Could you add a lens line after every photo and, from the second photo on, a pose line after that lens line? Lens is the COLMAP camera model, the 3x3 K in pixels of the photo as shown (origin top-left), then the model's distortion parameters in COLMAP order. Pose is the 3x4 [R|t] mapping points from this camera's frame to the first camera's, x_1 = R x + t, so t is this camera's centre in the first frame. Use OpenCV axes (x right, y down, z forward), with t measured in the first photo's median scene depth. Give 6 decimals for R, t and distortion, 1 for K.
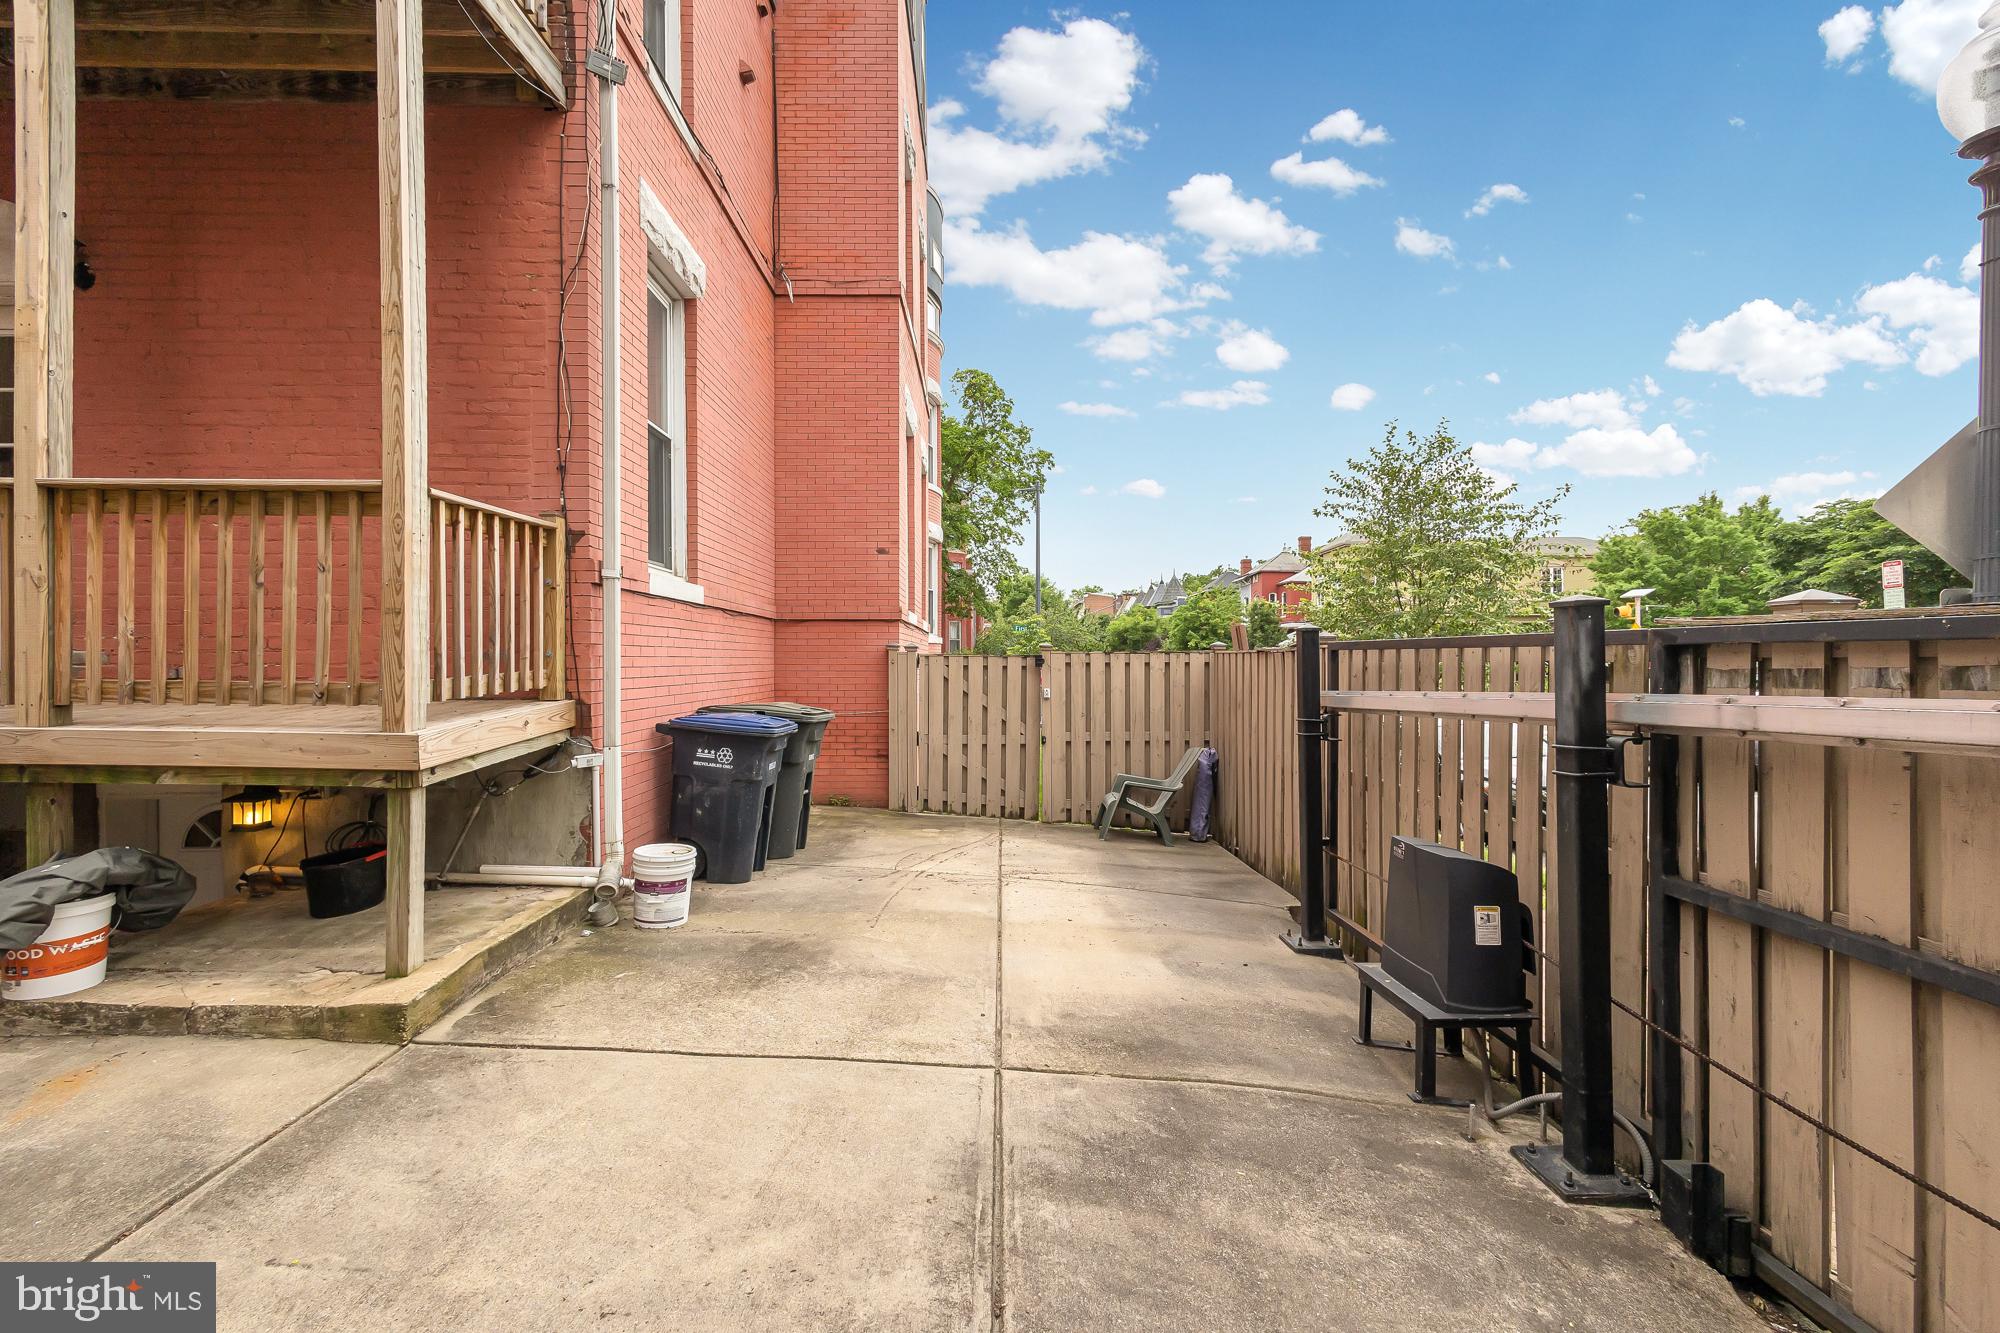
lens RADIAL K [[837.0, 0, 1000.0], [0, 837.0, 666.5], [0, 0, 1]] dist [-0.001065, -0.000841]
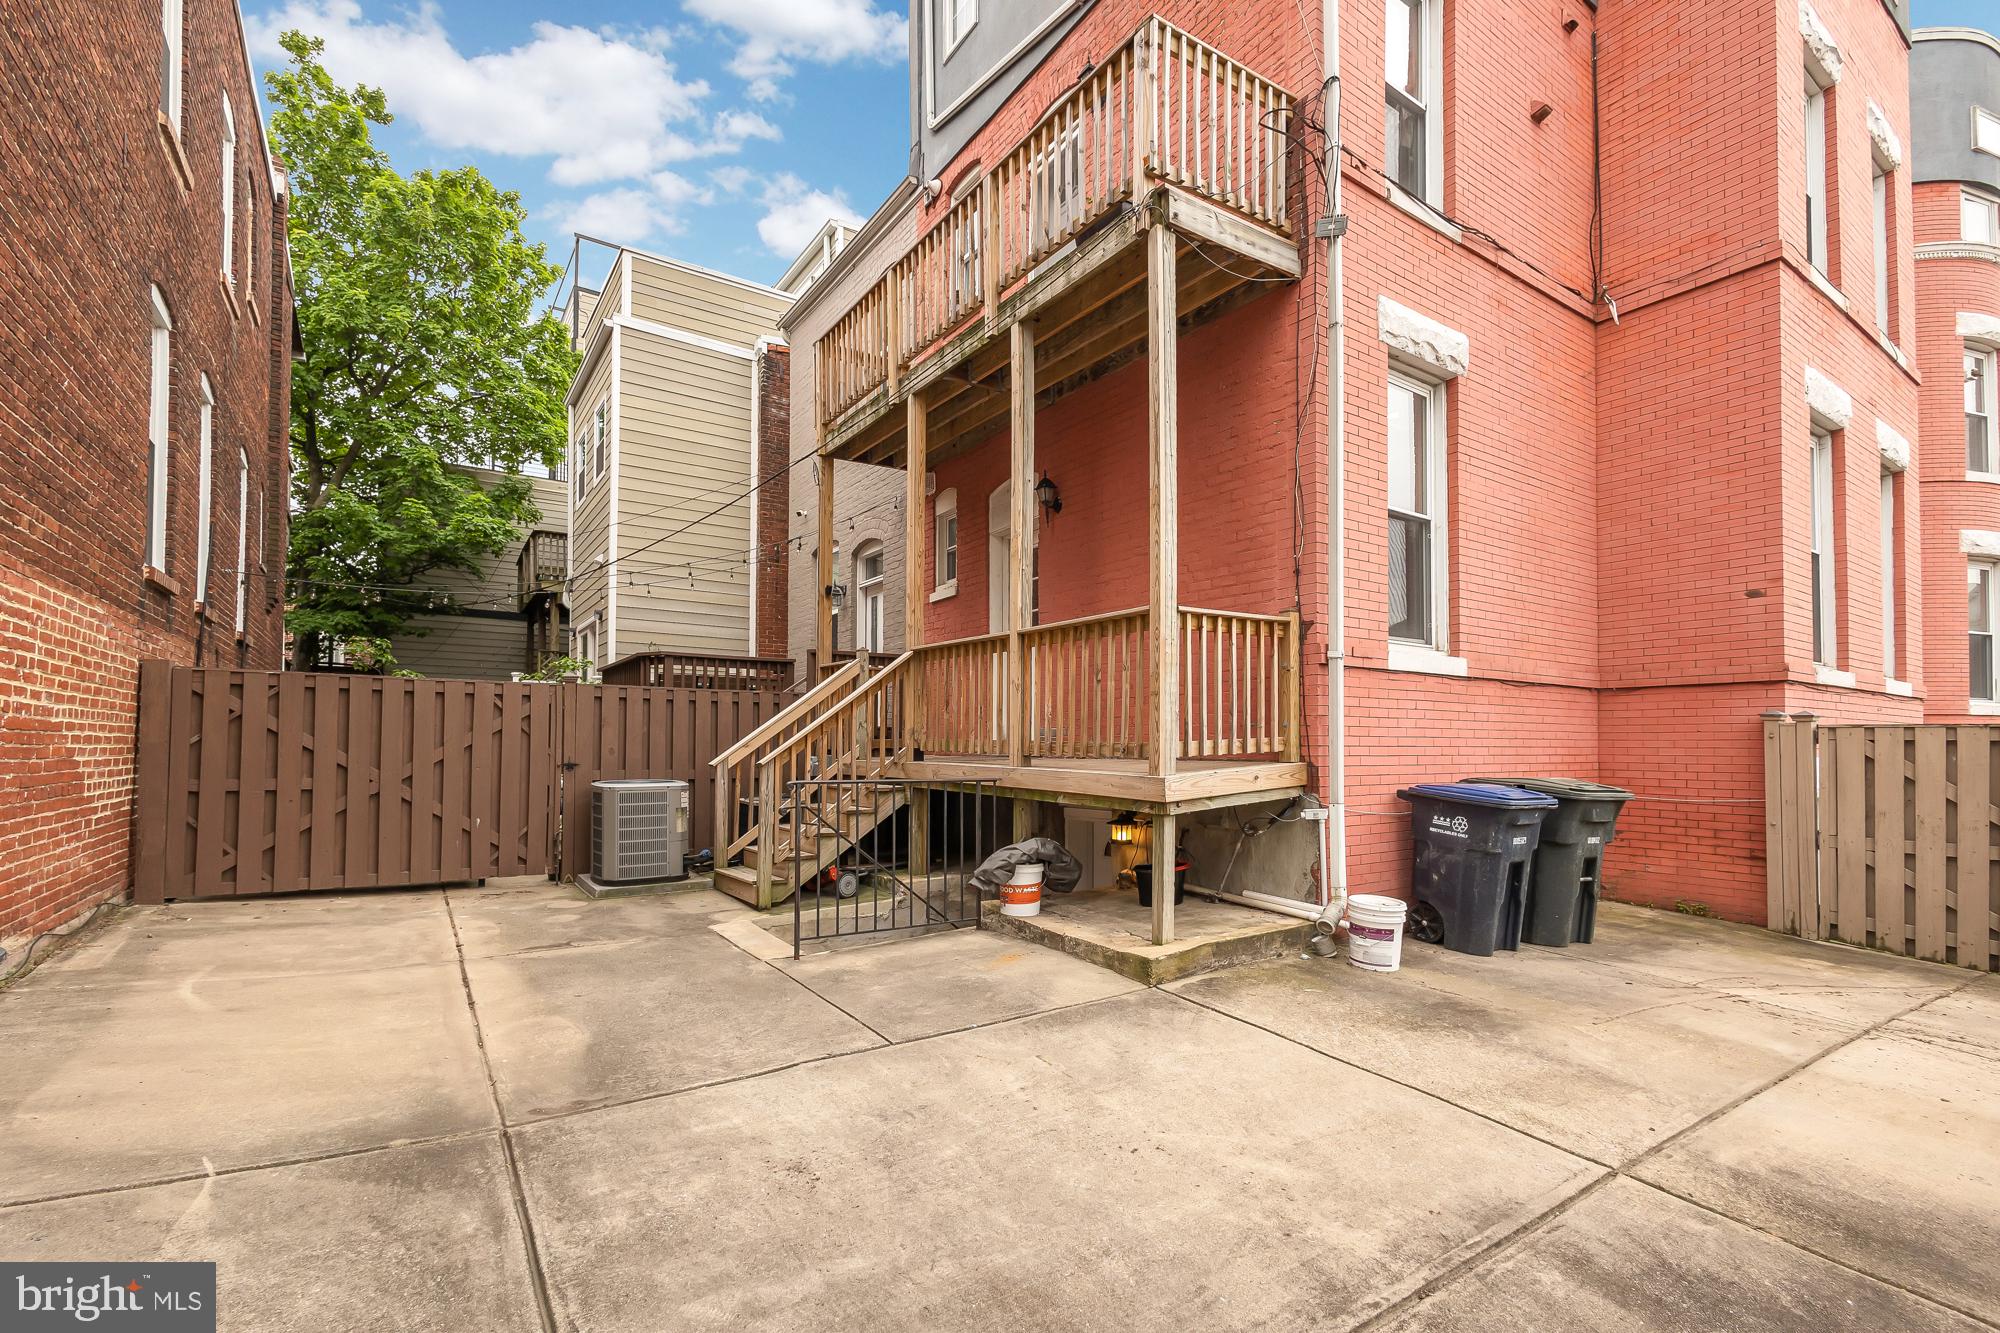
lens RADIAL K [[892.9, 0, 1000.4], [0, 892.9, 730.4], [0, 0, 1]] dist [-0.016068, -0.000428]
pose [[0.539094, -0.014891, -0.842114, 0.350651], [-0.008795, 0.999690, -0.023308, 0.029473], [0.842199, 0.019972, 0.538796, -0.057470]]
